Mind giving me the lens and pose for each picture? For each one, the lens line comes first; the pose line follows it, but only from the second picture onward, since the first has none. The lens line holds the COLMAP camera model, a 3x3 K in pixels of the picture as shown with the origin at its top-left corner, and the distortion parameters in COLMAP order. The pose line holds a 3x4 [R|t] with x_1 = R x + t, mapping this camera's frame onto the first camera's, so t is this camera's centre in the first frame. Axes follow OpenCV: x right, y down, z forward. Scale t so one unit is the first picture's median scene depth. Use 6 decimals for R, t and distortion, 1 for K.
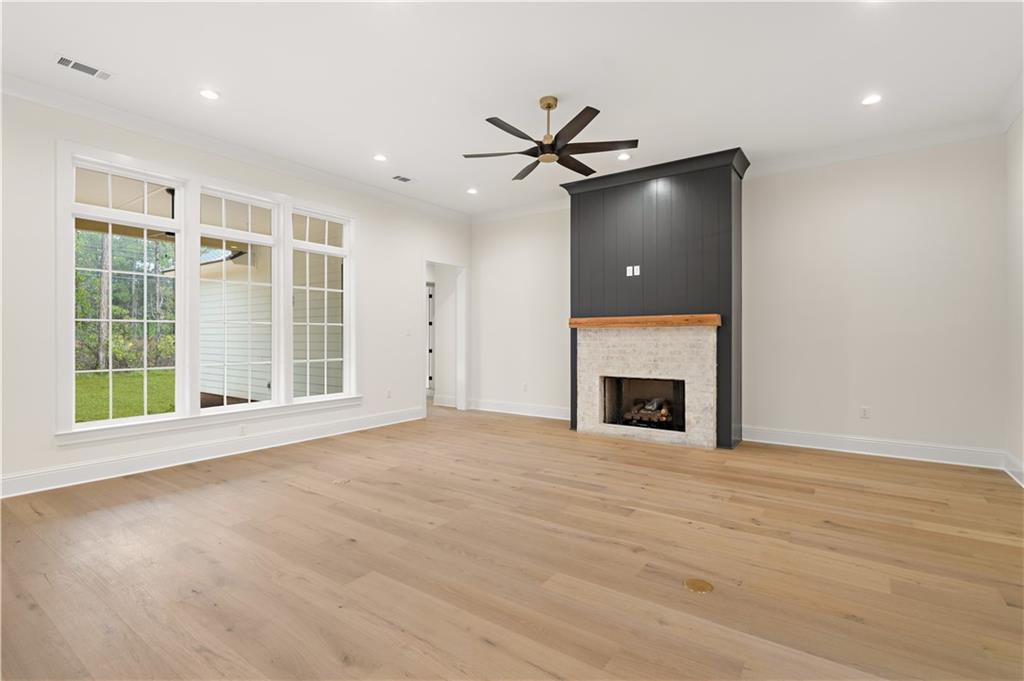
lens RADIAL K [[478.2, 0, 506.7], [0, 478.2, 333.7], [0, 0, 1]] dist [-0.000312, 0.000096]
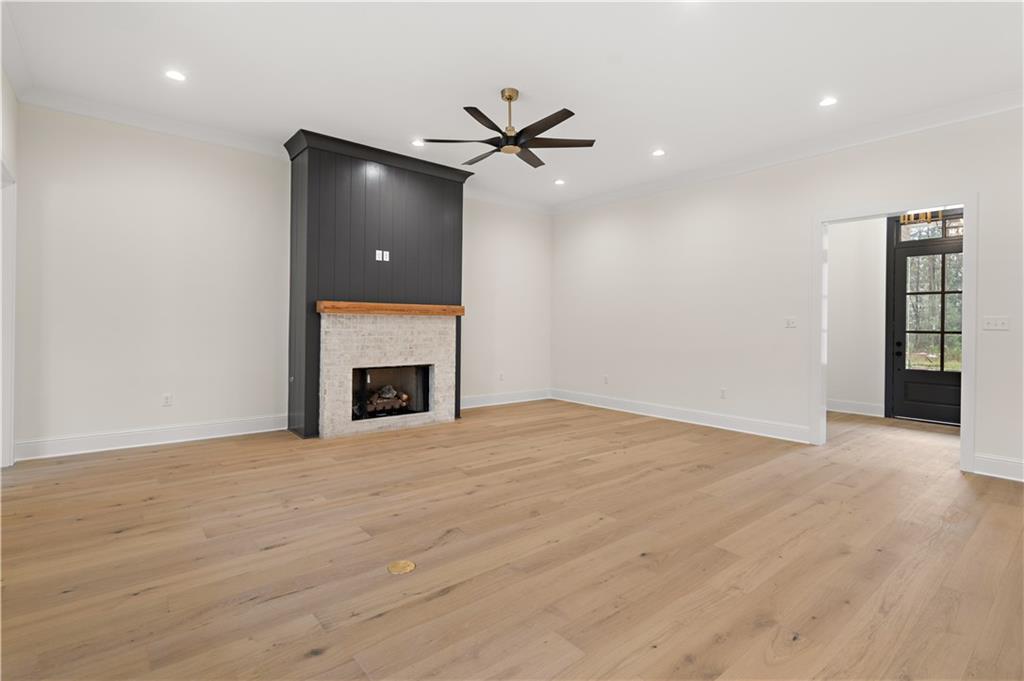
lens RADIAL K [[497.6, 0, 506.0], [0, 497.6, 322.4], [0, 0, 1]] dist [-0.001324, -0.000067]
pose [[0.250199, 0.009215, 0.968151, -0.820879], [-0.017438, 0.999835, -0.005010, 0.004325], [-0.968037, -0.015629, 0.250318, 0.650285]]
